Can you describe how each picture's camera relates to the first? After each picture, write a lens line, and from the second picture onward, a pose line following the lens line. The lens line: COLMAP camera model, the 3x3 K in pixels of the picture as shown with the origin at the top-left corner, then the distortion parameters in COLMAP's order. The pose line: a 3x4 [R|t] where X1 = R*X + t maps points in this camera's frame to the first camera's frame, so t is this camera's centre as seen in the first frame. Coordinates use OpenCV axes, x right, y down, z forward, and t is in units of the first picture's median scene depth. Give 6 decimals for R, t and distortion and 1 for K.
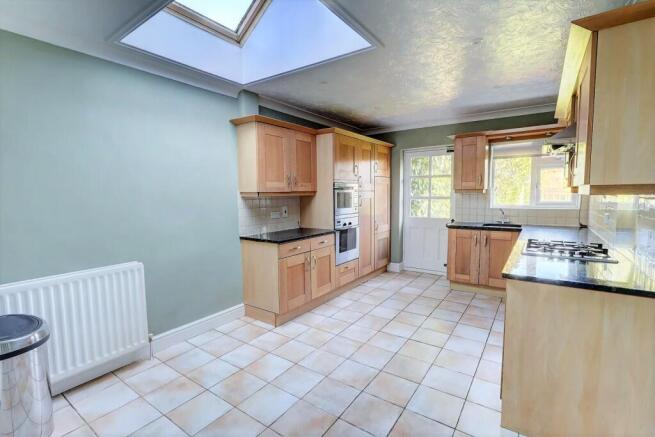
lens RADIAL K [[303.5, 0, 325.5], [0, 303.5, 218.7], [0, 0, 1]] dist [0.022050, 0.000180]
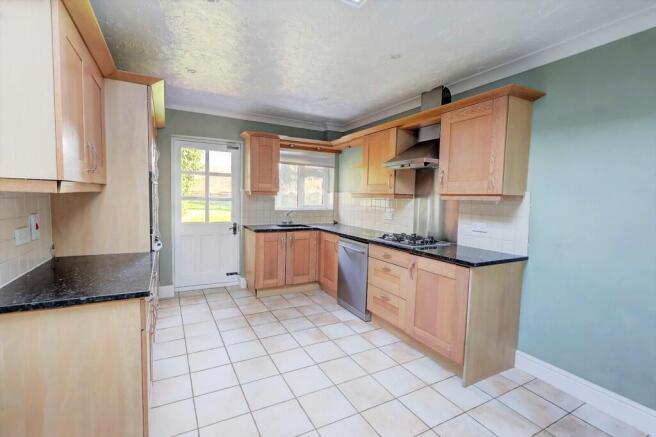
lens RADIAL K [[303.9, 0, 326.0], [0, 303.9, 218.7], [0, 0, 1]] dist [0.022050, 0.000180]
pose [[0.454023, -0.042946, 0.889954, -0.322985], [0.044677, 0.998679, 0.025400, -0.025448], [-0.889869, 0.028229, 0.455342, 0.399382]]
